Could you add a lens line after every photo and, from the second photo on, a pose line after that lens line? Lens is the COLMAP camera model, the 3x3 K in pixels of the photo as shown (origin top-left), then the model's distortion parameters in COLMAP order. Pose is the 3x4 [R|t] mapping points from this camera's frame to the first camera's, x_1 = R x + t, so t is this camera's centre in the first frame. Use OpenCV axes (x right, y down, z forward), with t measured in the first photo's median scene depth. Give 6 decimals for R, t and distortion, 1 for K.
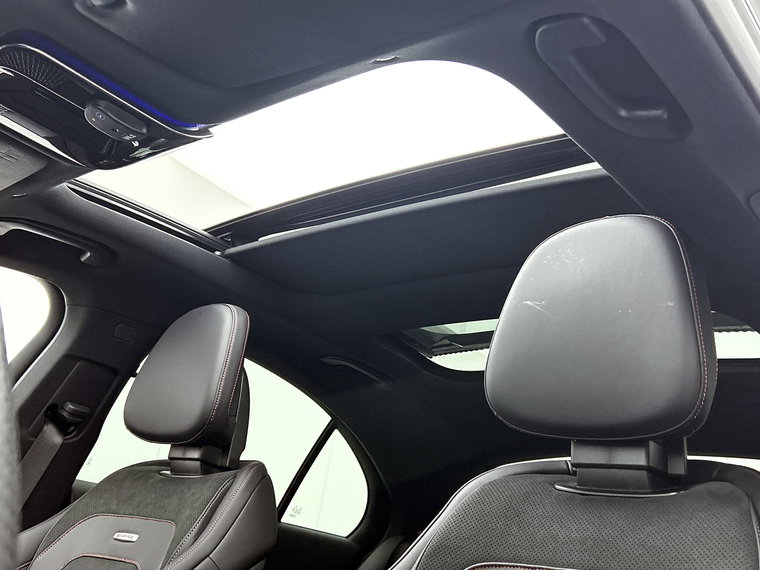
lens RADIAL K [[816.6, 0, 380.0], [0, 816.6, 285.0], [0, 0, 1]] dist [0.001270, 0.001182]
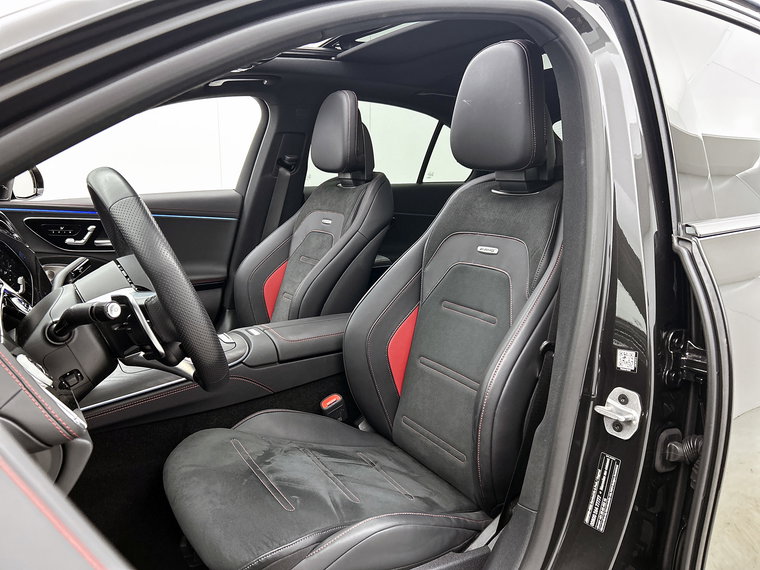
lens RADIAL K [[564.3, 0, 380.0], [0, 564.3, 285.0], [0, 0, 1]] dist [0.005584, 0.000467]
pose [[0.939452, -0.101184, -0.327403, 0.274044], [0.255980, 0.842402, 0.474166, -0.205413], [0.227826, -0.529265, 0.817297, -0.236680]]
